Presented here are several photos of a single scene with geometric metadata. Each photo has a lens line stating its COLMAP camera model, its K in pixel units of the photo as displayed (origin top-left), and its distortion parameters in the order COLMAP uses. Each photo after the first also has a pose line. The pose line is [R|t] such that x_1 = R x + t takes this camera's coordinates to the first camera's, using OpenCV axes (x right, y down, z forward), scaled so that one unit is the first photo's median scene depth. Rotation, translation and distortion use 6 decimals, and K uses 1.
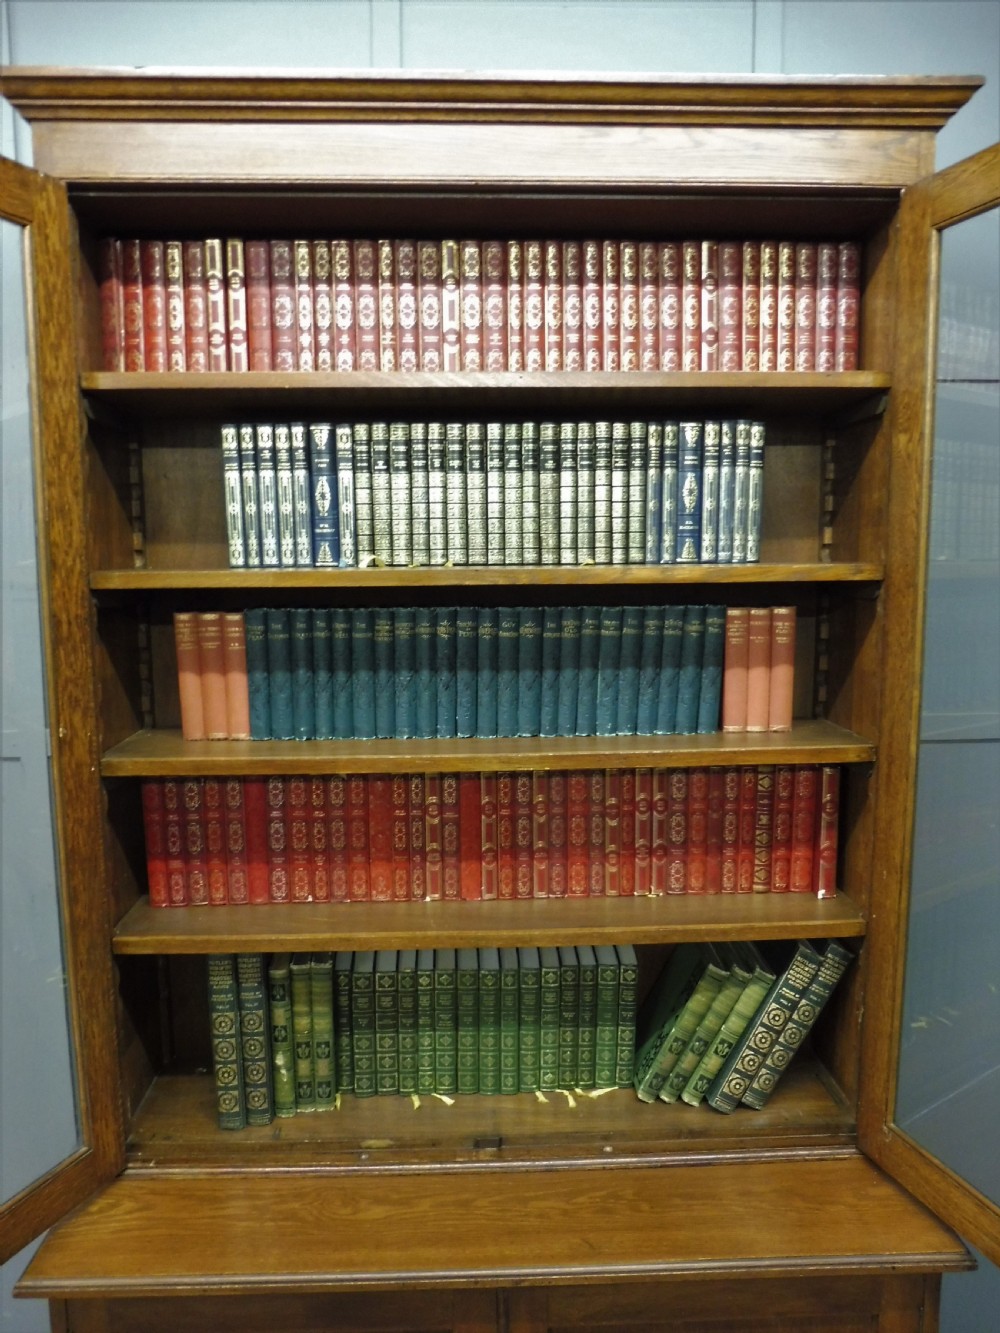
lens RADIAL K [[968.0, 0, 494.5], [0, 968.0, 671.9], [0, 0, 1]] dist [-0.041709, 0.000070]
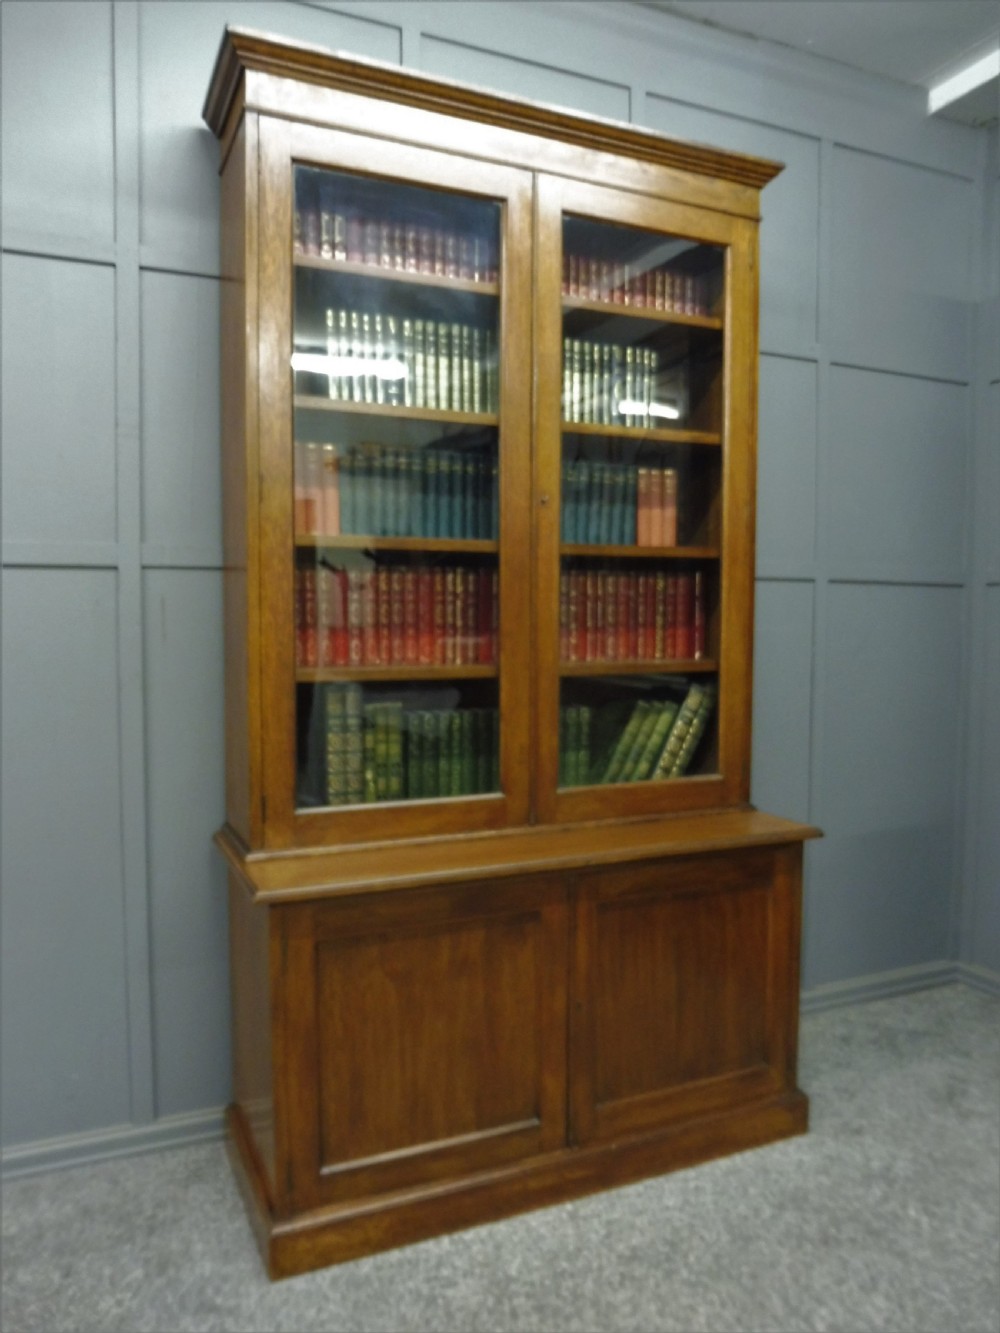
lens RADIAL K [[968.0, 0, 494.5], [0, 968.0, 671.9], [0, 0, 1]] dist [-0.041709, 0.000070]
pose [[0.925210, -0.013789, 0.379206, -0.575764], [0.039988, 0.997318, -0.061299, 0.352700], [-0.377344, 0.071878, 0.923280, -0.327717]]
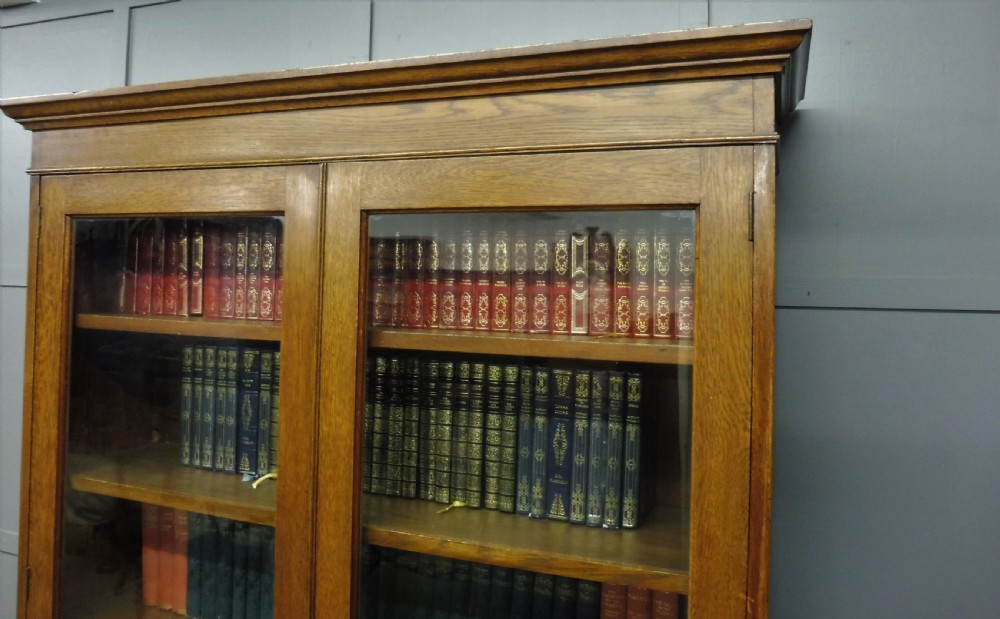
lens RADIAL K [[750.2, 0, 500.2], [0, 750.2, 248.0], [0, 0, 1]] dist [-0.053192, 0.007177]
pose [[0.919212, 0.009334, -0.393651, 0.429943], [-0.077153, 0.984610, -0.156812, -0.254089], [0.386130, 0.174515, 0.905786, 0.286460]]
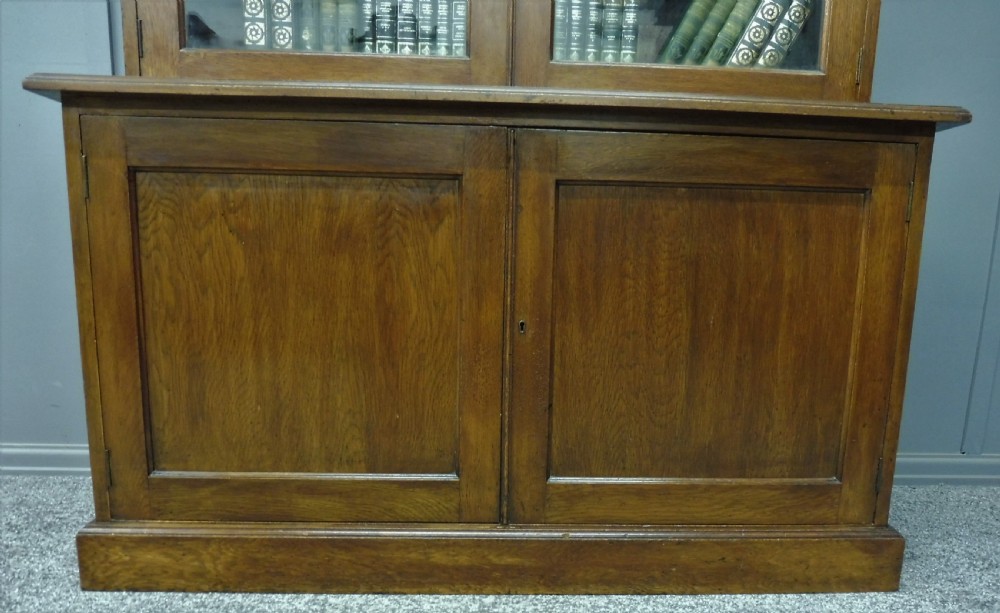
lens RADIAL K [[735.9, 0, 506.5], [0, 735.9, 388.7], [0, 0, 1]] dist [-0.047276, 0.004446]
pose [[0.999467, 0.027977, 0.016833, -0.003446], [-0.028944, 0.997766, 0.060210, 0.747383], [-0.015111, -0.060666, 0.998044, 0.170367]]
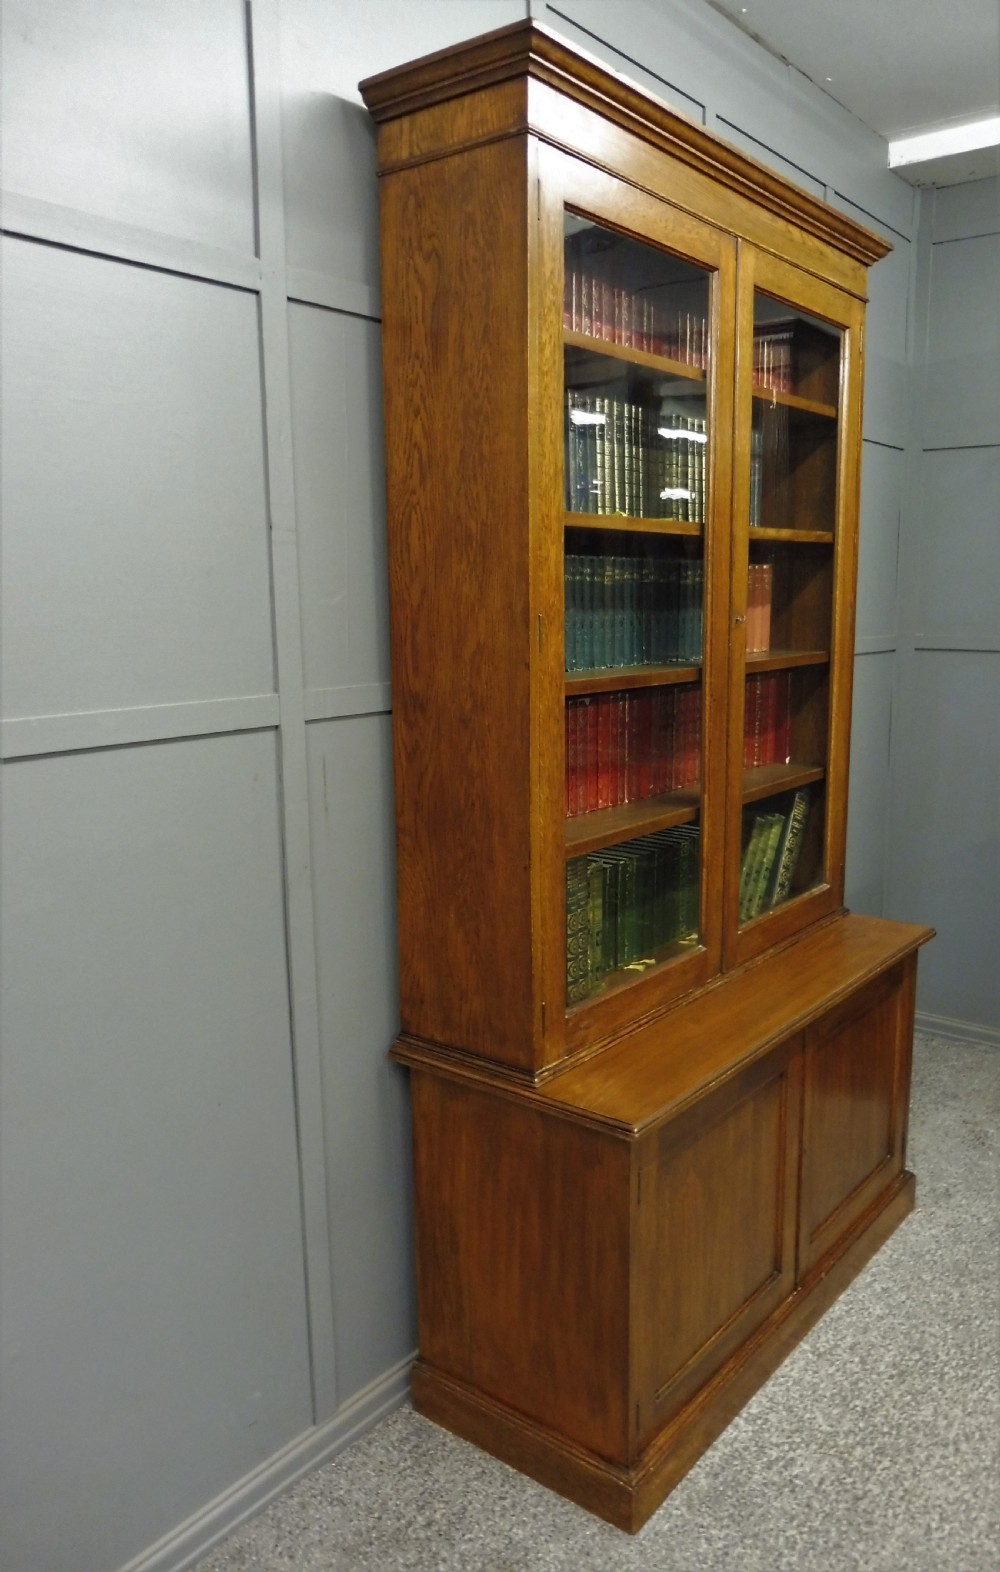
lens RADIAL K [[1144.8, 0, 581.8], [0, 1144.8, 789.0], [0, 0, 1]] dist [-0.043299, -0.000064]
pose [[0.623924, -0.131104, 0.770410, -1.264984], [0.096953, 0.991197, 0.090158, 0.089017], [-0.775448, 0.018442, 0.631142, 0.138333]]
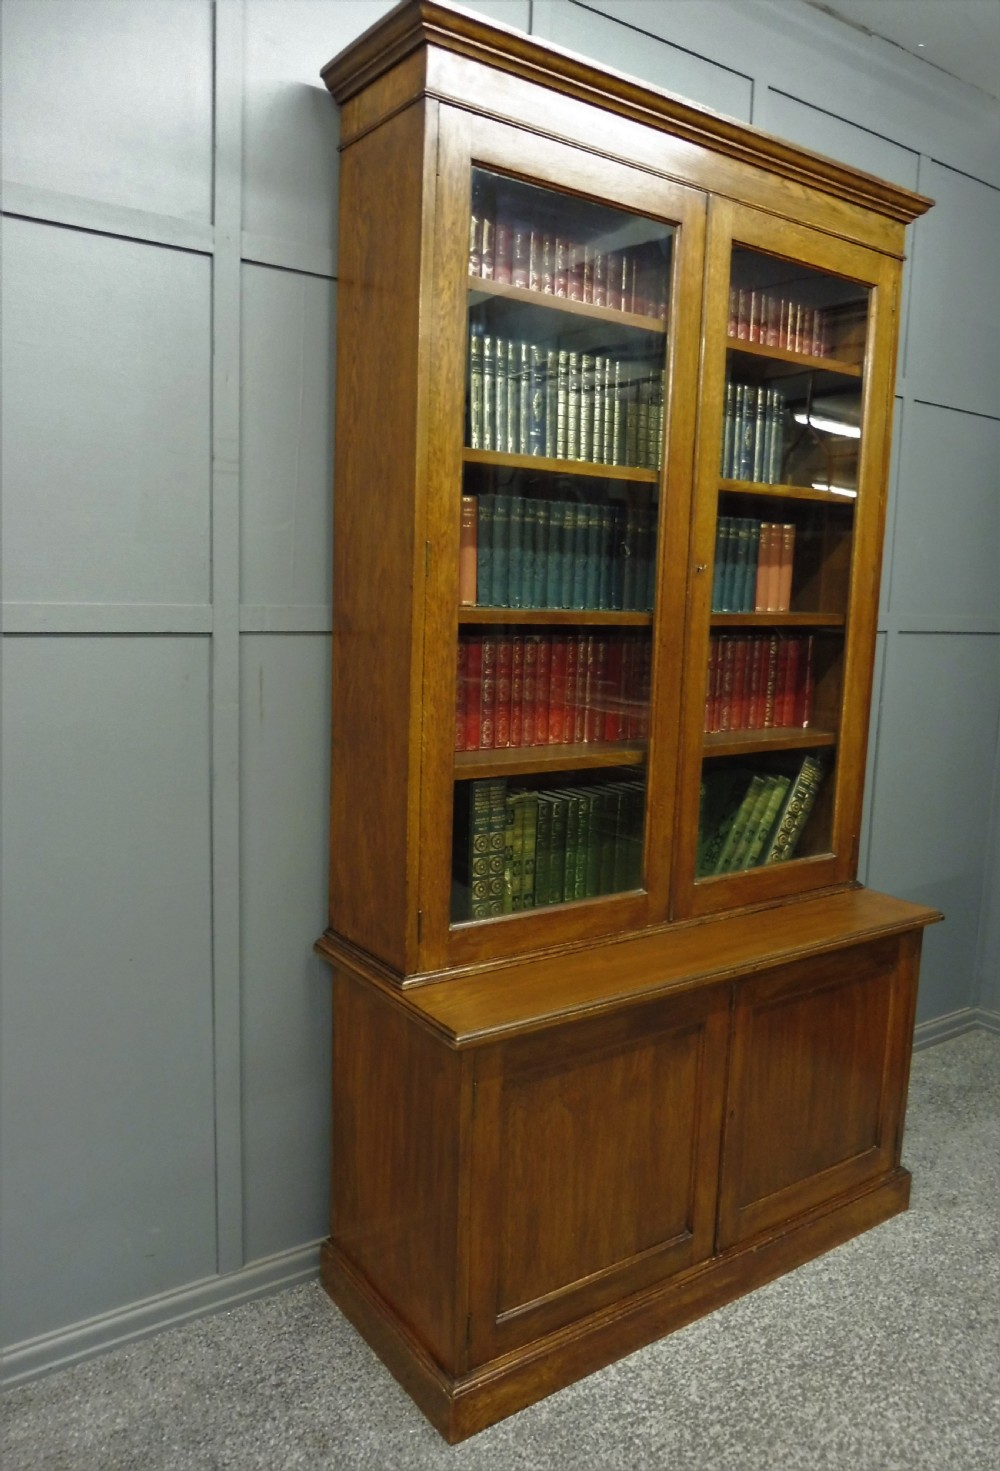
lens RADIAL K [[1079.0, 0, 550.0], [0, 1079.0, 730.2], [0, 0, 1]] dist [-0.044955, 0.002382]
pose [[0.824582, -0.041610, 0.564210, -0.934872], [0.028691, 0.999084, 0.031750, 0.183951], [-0.565014, -0.009993, 0.825021, -0.135073]]
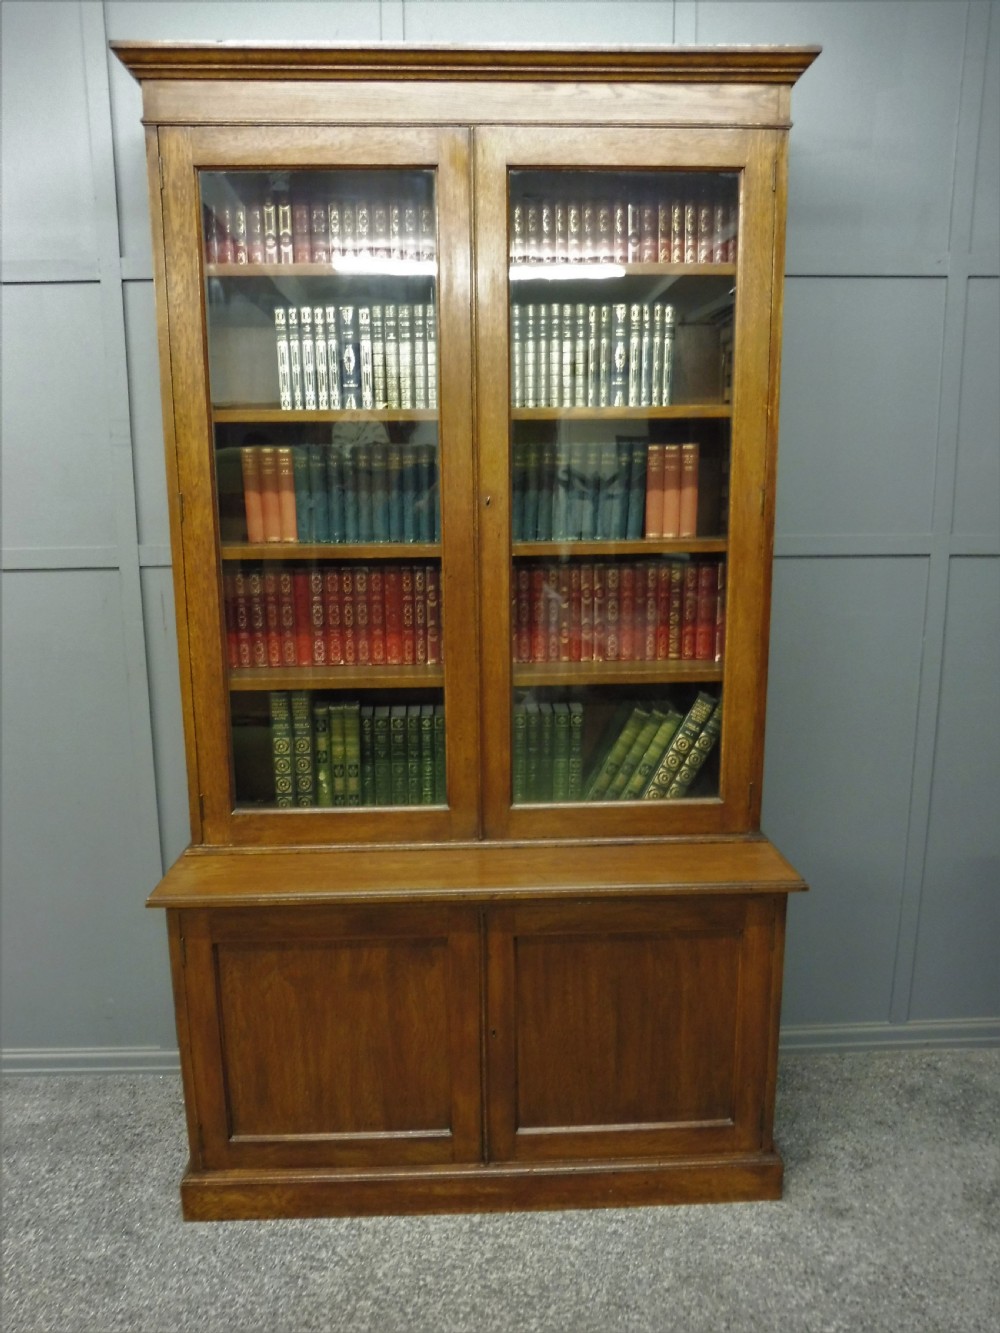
lens RADIAL K [[968.0, 0, 494.5], [0, 968.0, 671.9], [0, 0, 1]] dist [-0.041709, 0.000070]
pose [[0.999990, -0.003667, 0.002678, 0.021023], [0.003485, 0.997870, 0.065136, 0.166626], [-0.002911, -0.065126, 0.997873, -0.377090]]
